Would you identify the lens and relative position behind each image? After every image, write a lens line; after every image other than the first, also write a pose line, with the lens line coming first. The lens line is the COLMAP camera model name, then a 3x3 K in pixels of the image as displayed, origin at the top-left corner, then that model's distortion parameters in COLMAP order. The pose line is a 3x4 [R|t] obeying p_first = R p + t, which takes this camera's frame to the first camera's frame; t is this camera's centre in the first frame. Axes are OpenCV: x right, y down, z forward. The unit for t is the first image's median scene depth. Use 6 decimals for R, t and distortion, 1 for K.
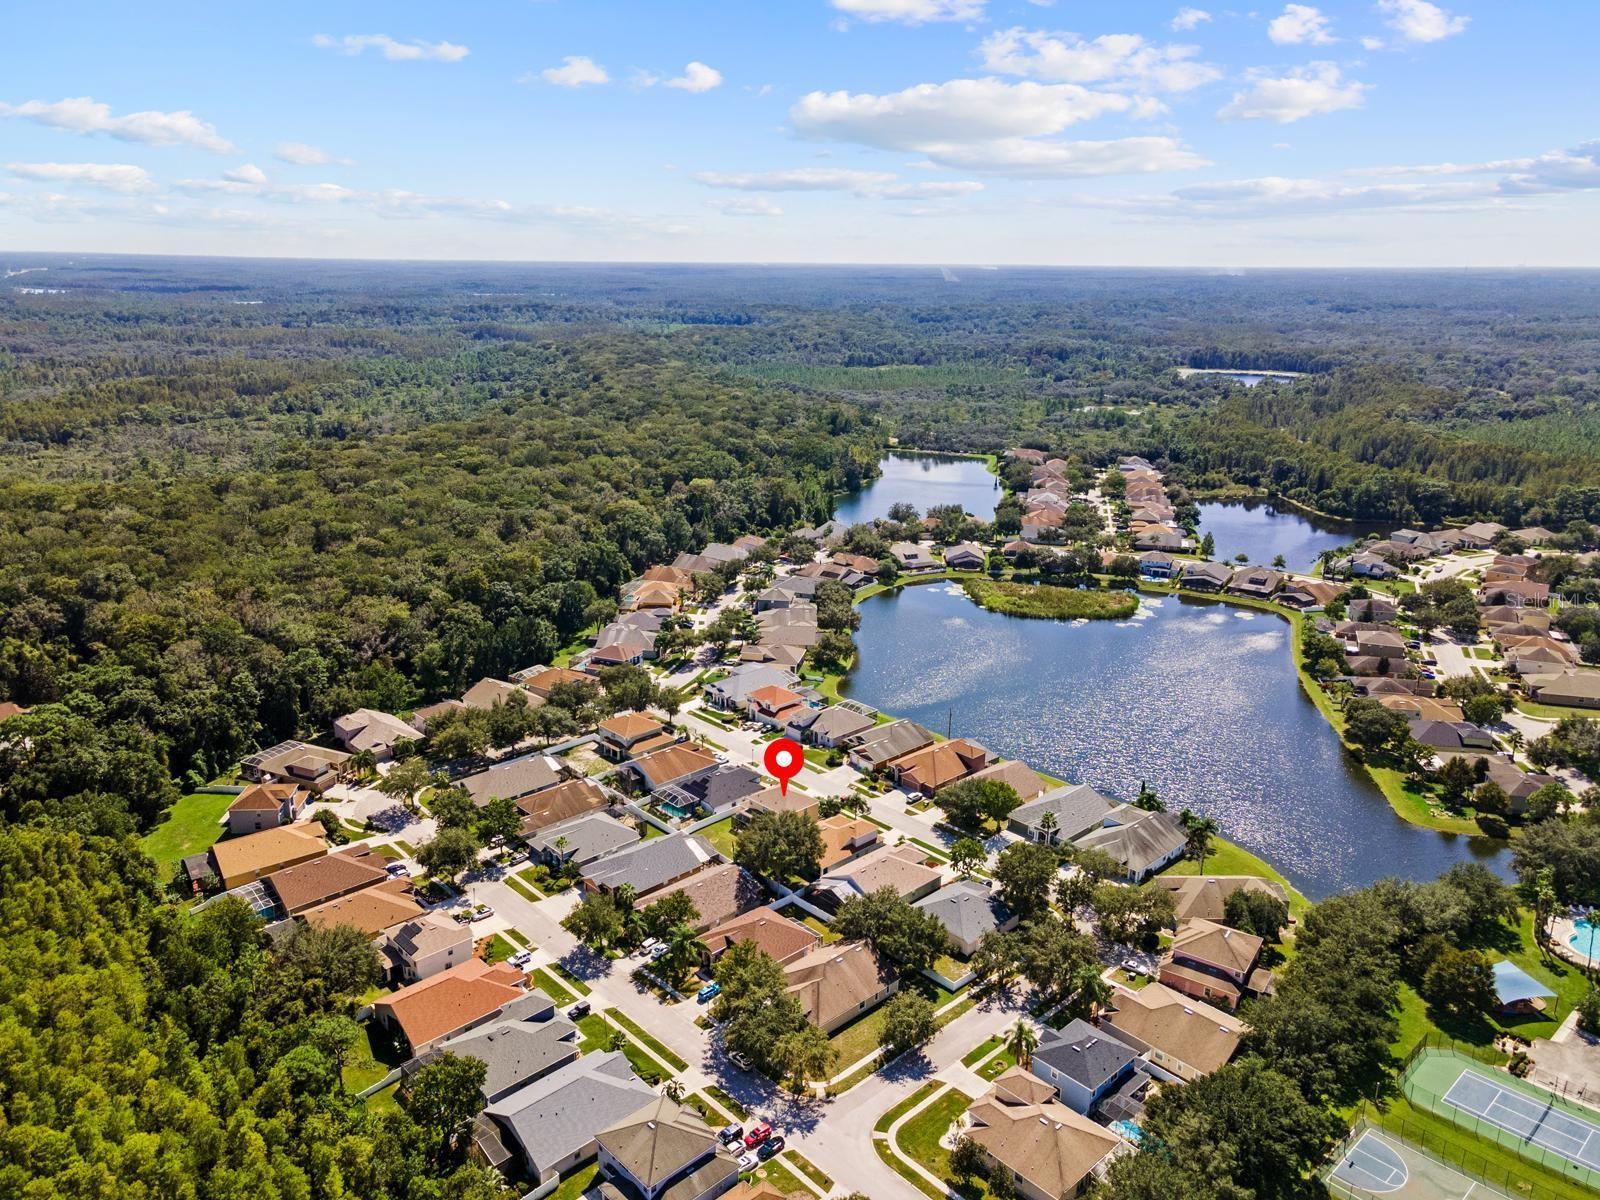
lens RADIAL K [[1177.1, 0, 800.0], [0, 1177.1, 600.0], [0, 0, 1]] dist [0.004245, 0.060267]
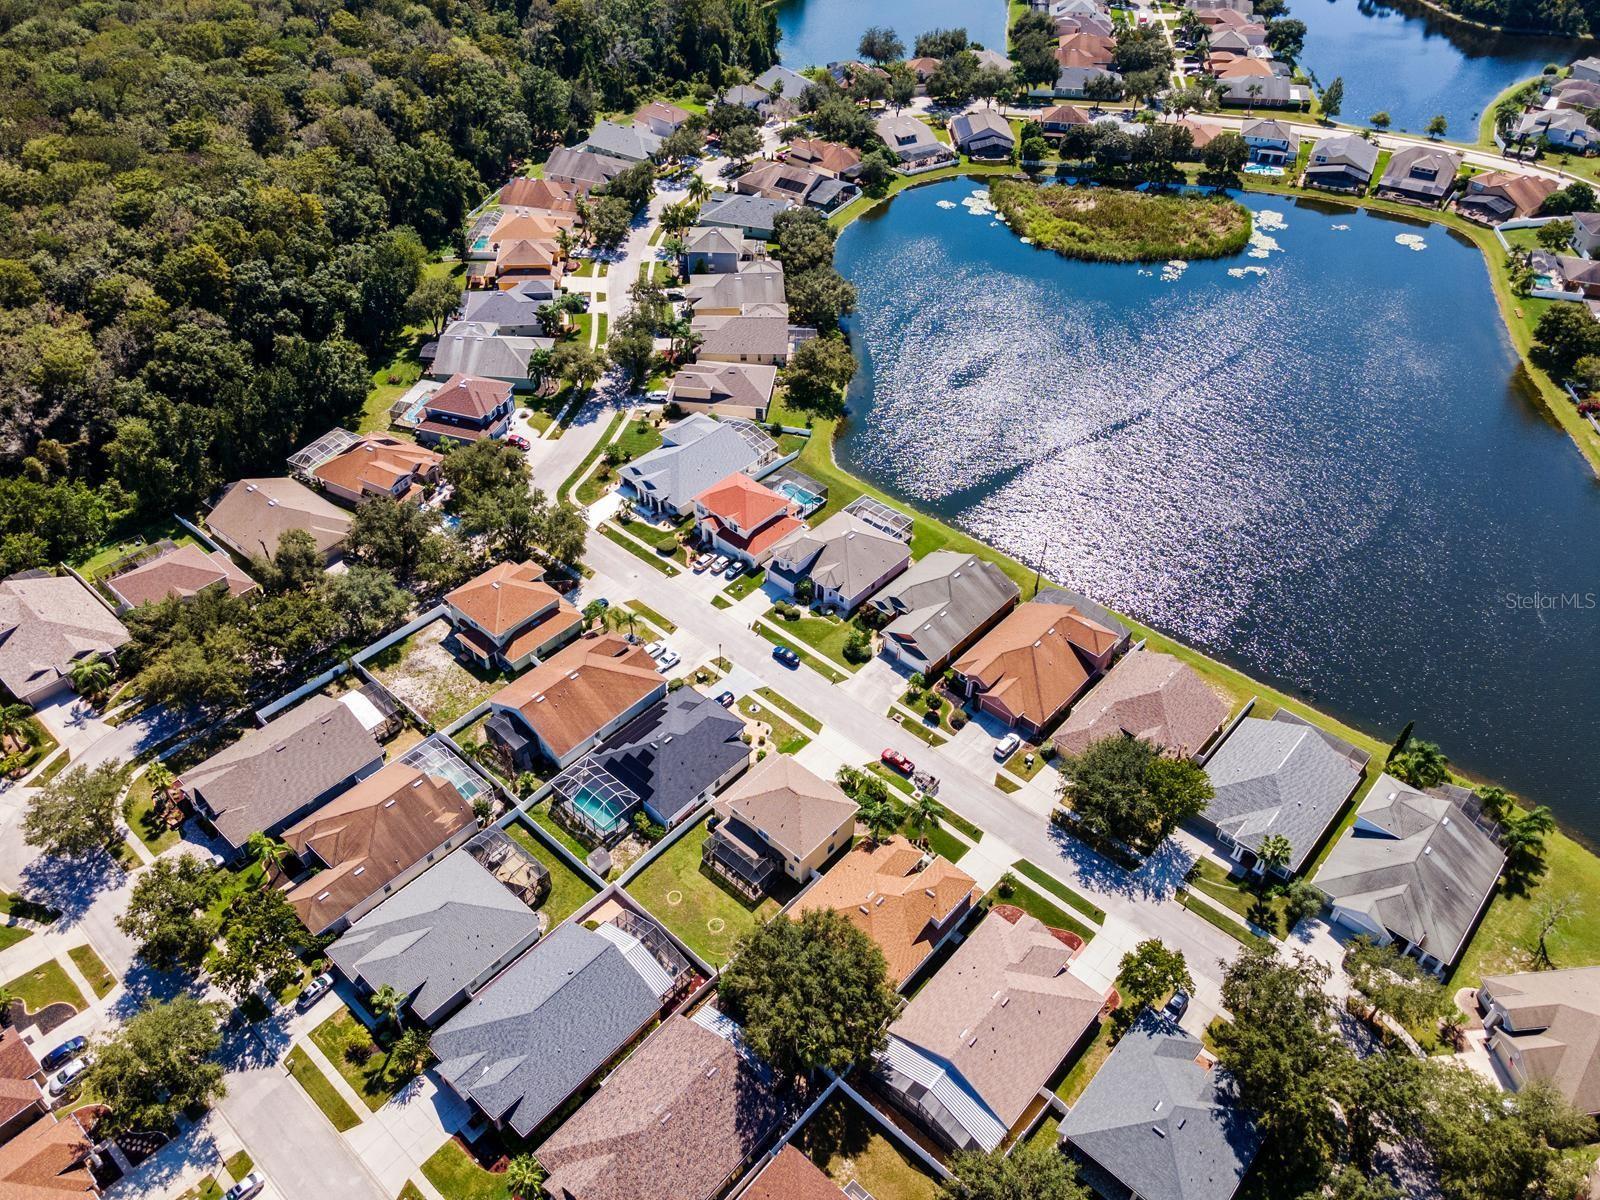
lens RADIAL K [[1177.1, 0, 800.0], [0, 1177.1, 600.0], [0, 0, 1]] dist [0.004245, 0.060267]
pose [[0.996411, -0.052155, 0.066671, -0.030114], [0.019091, 0.905804, 0.423268, -0.108922], [-0.082466, -0.420476, 0.903548, 0.378002]]
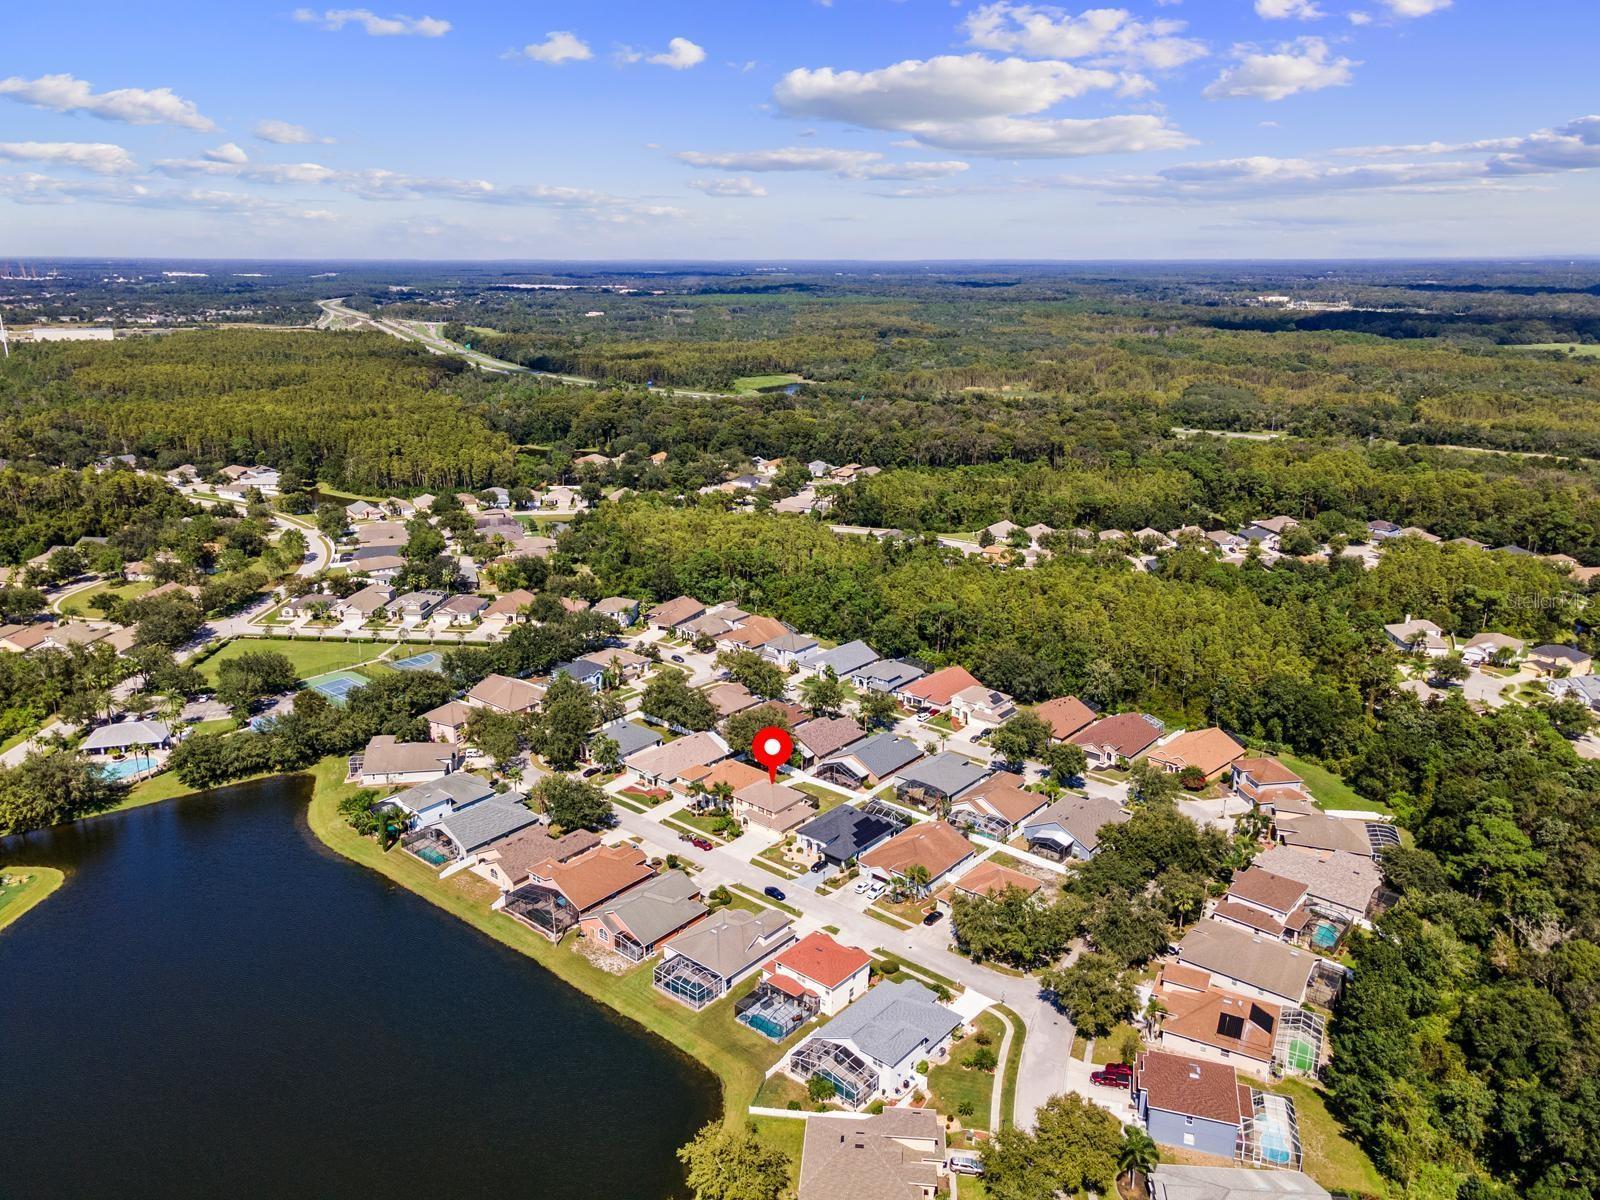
lens RADIAL K [[1177.1, 0, 800.0], [0, 1177.1, 600.0], [0, 0, 1]] dist [0.004245, 0.060267]
pose [[-0.993963, 0.031156, -0.105196, 0.041631], [-0.030363, 0.843265, 0.536641, -0.353220], [0.105427, 0.536595, -0.837228, 1.228968]]
